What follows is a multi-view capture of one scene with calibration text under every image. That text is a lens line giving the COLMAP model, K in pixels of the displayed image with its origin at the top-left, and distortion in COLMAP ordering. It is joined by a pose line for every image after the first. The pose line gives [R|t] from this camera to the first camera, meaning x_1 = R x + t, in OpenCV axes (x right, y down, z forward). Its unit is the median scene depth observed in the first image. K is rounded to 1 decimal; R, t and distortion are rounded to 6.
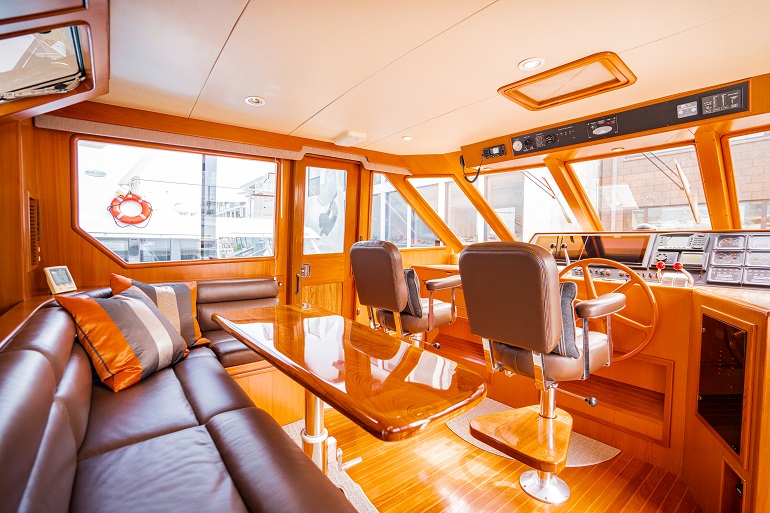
lens RADIAL K [[359.3, 0, 385.0], [0, 359.3, 256.5], [0, 0, 1]] dist [-0.058629, 0.026535]
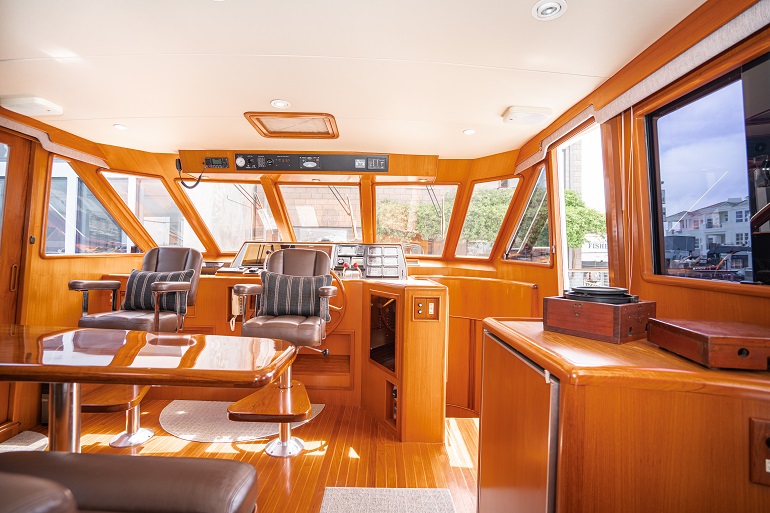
lens RADIAL K [[359.3, 0, 385.0], [0, 359.3, 256.5], [0, 0, 1]] dist [-0.058629, 0.026535]
pose [[0.621021, 0.011628, 0.783707, -0.246904], [0.020612, 0.999302, -0.031160, 0.034734], [-0.783523, 0.035504, 0.620348, -0.046427]]
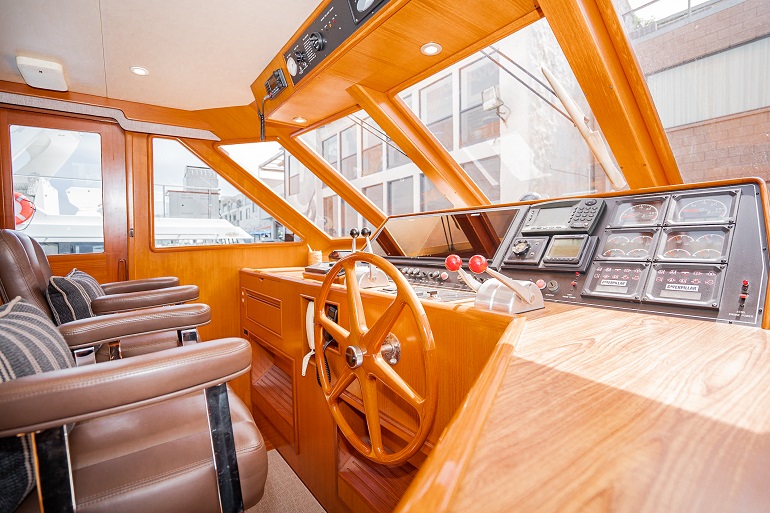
lens RADIAL K [[359.3, 0, 385.0], [0, 359.3, 256.5], [0, 0, 1]] dist [-0.058629, 0.026535]
pose [[0.998741, -0.017566, -0.046990, 0.628325], [0.017370, 0.999839, -0.004571, 0.015520], [0.047063, 0.003749, 0.998885, 0.468799]]
